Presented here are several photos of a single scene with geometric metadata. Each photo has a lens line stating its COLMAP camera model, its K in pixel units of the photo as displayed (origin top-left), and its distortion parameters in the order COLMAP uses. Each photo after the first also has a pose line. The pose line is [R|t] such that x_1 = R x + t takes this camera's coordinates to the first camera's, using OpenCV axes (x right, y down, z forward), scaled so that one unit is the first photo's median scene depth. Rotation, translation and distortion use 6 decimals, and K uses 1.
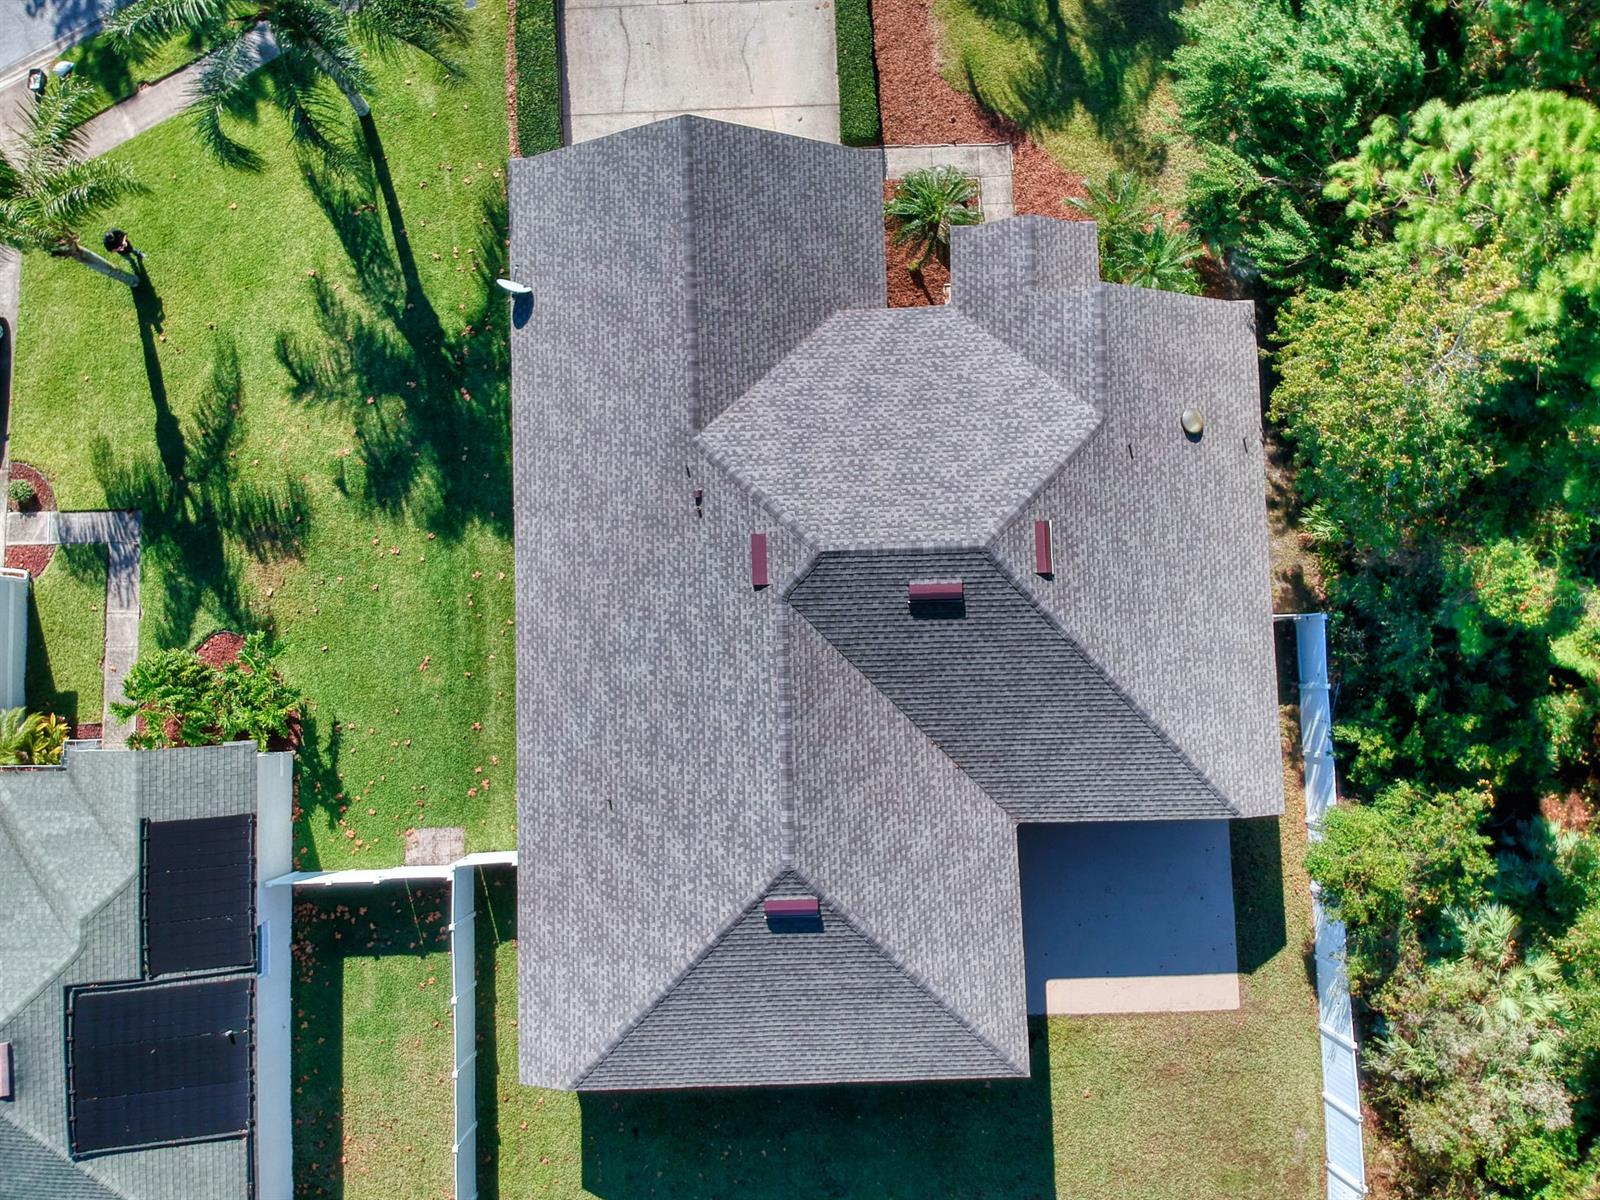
lens RADIAL K [[1193.5, 0, 804.2], [0, 1193.5, 494.9], [0, 0, 1]] dist [0.080542, -0.126028]
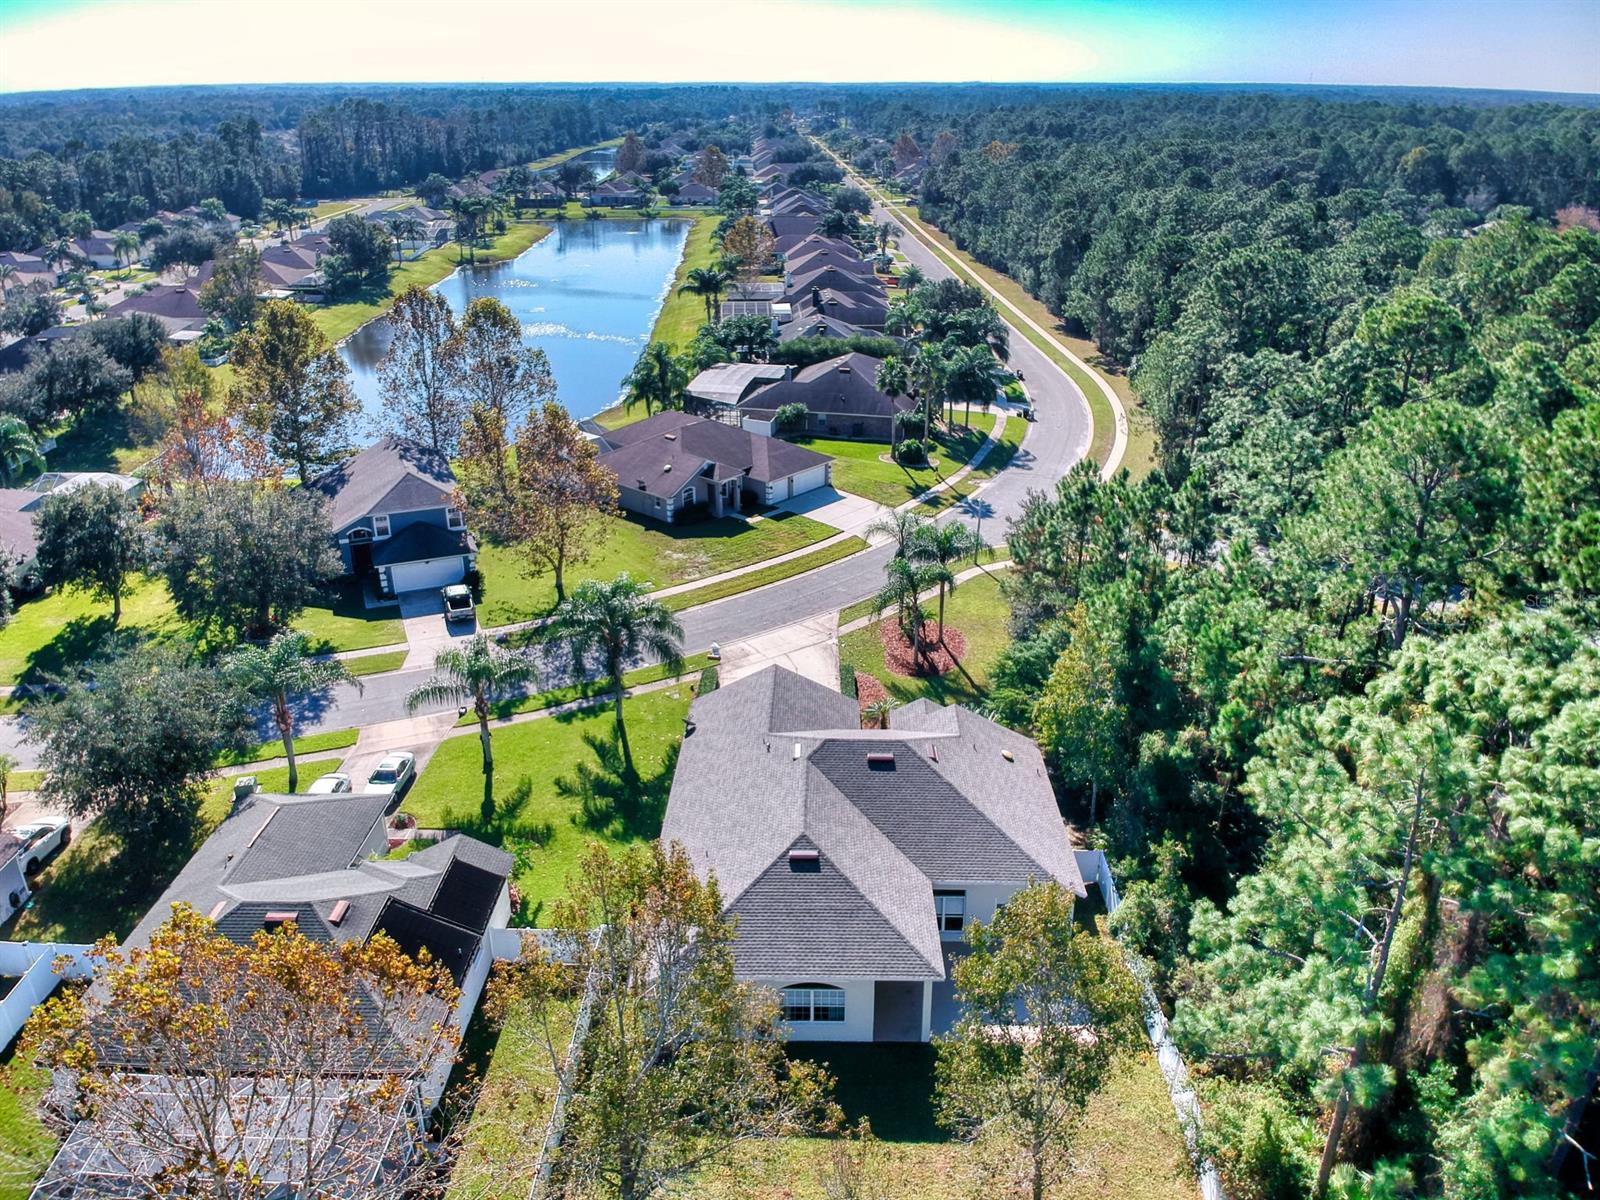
lens RADIAL K [[1177.2, 0, 809.6], [0, 1177.2, 595.6], [0, 0, 1]] dist [0.113922, -0.213847]
pose [[0.998955, 0.015623, -0.042949, 0.062371], [-0.045207, 0.475768, -0.878408, 1.550397], [0.006711, 0.879432, 0.475977, -0.198468]]
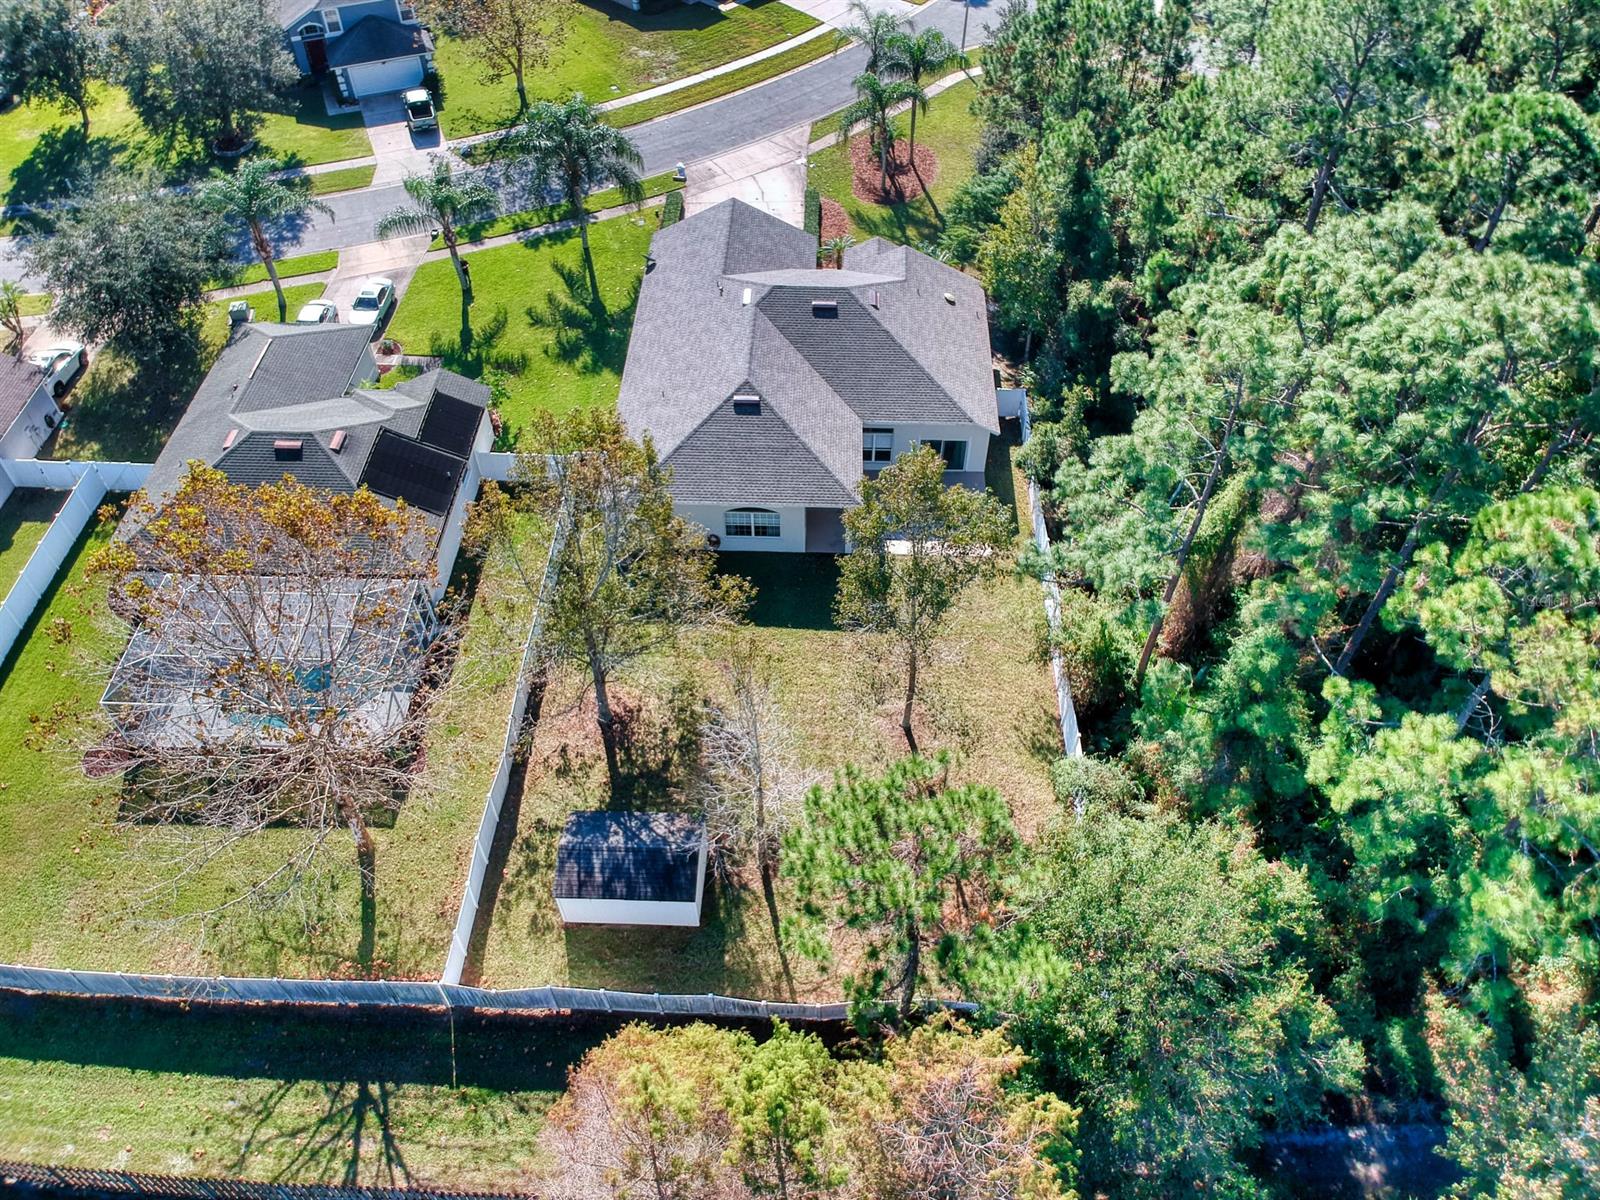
lens RADIAL K [[1177.2, 0, 809.6], [0, 1177.2, 595.6], [0, 0, 1]] dist [0.113922, -0.213847]
pose [[0.997966, 0.049063, -0.040708, 0.175765], [-0.063666, 0.800153, -0.596407, 1.612342], [0.003311, 0.597786, 0.801649, -0.387033]]
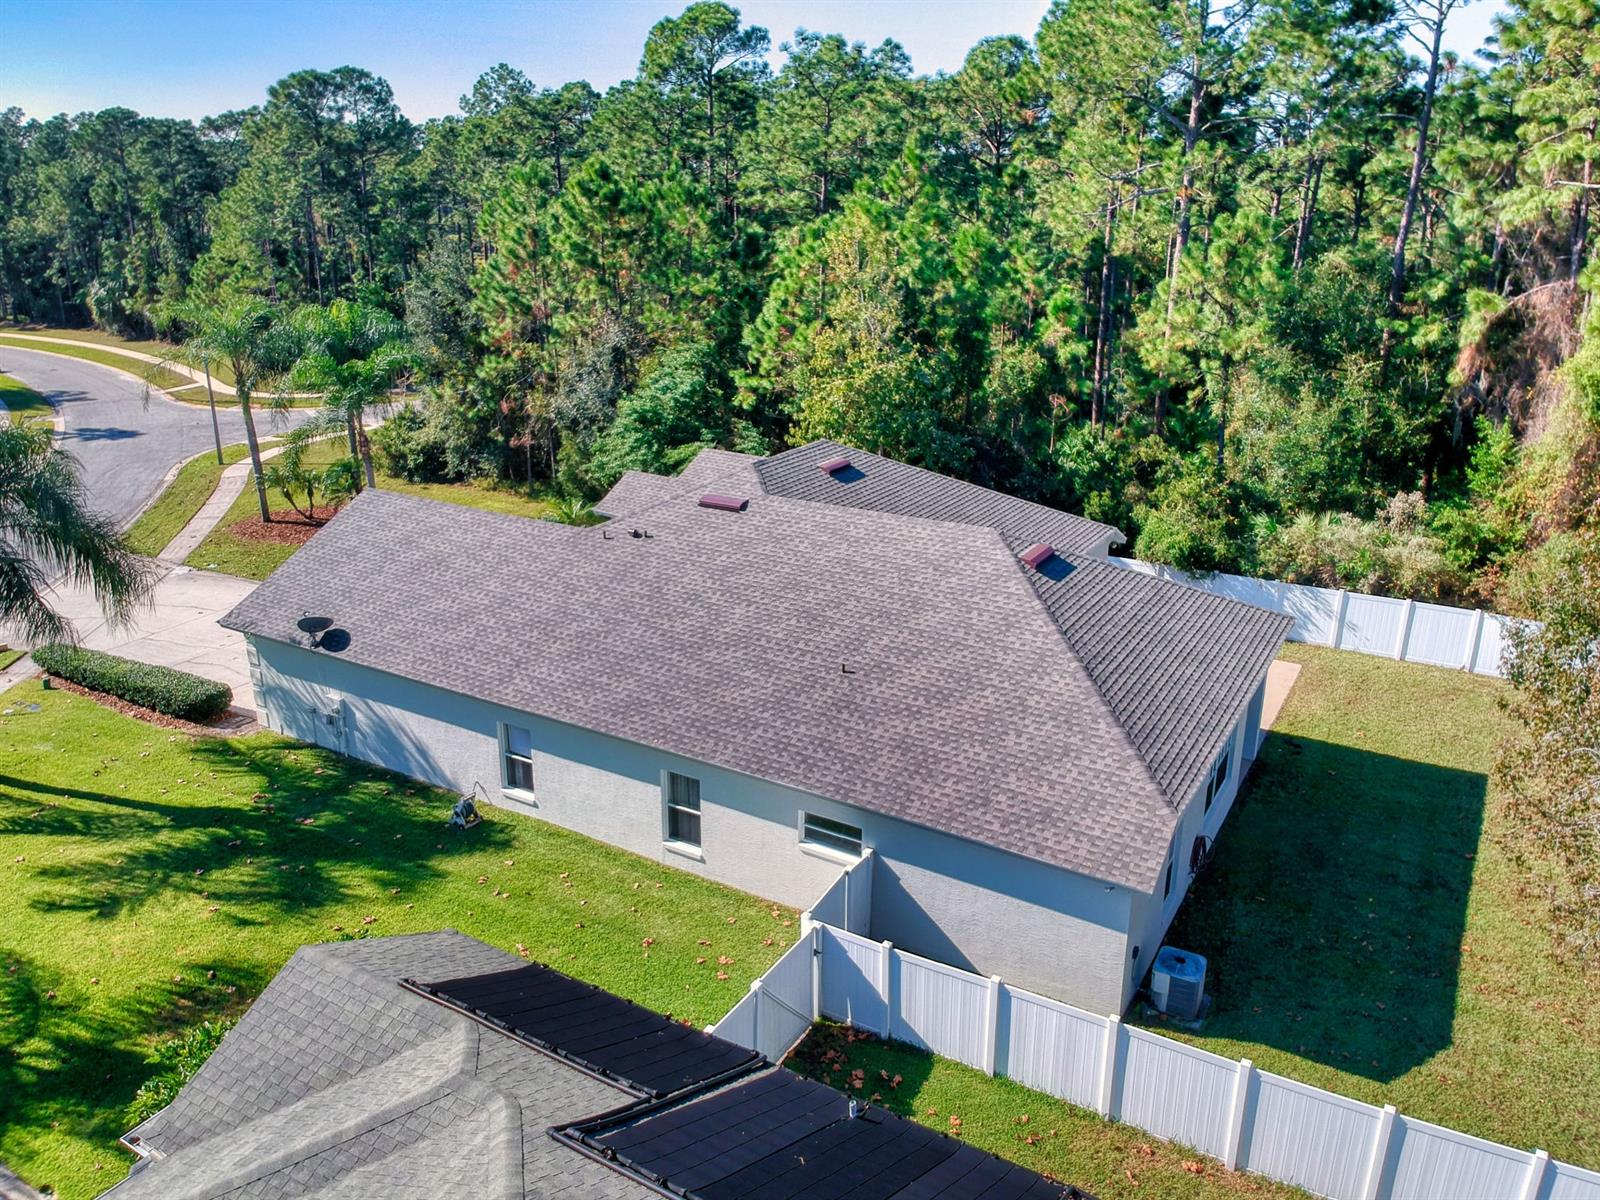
lens RADIAL K [[1177.2, 0, 809.6], [0, 1177.2, 595.6], [0, 0, 1]] dist [0.113922, -0.213847]
pose [[0.526592, -0.267358, 0.806982, -0.766619], [0.846627, 0.250874, -0.469346, 0.564833], [-0.076968, 0.930367, 0.358460, 0.619805]]
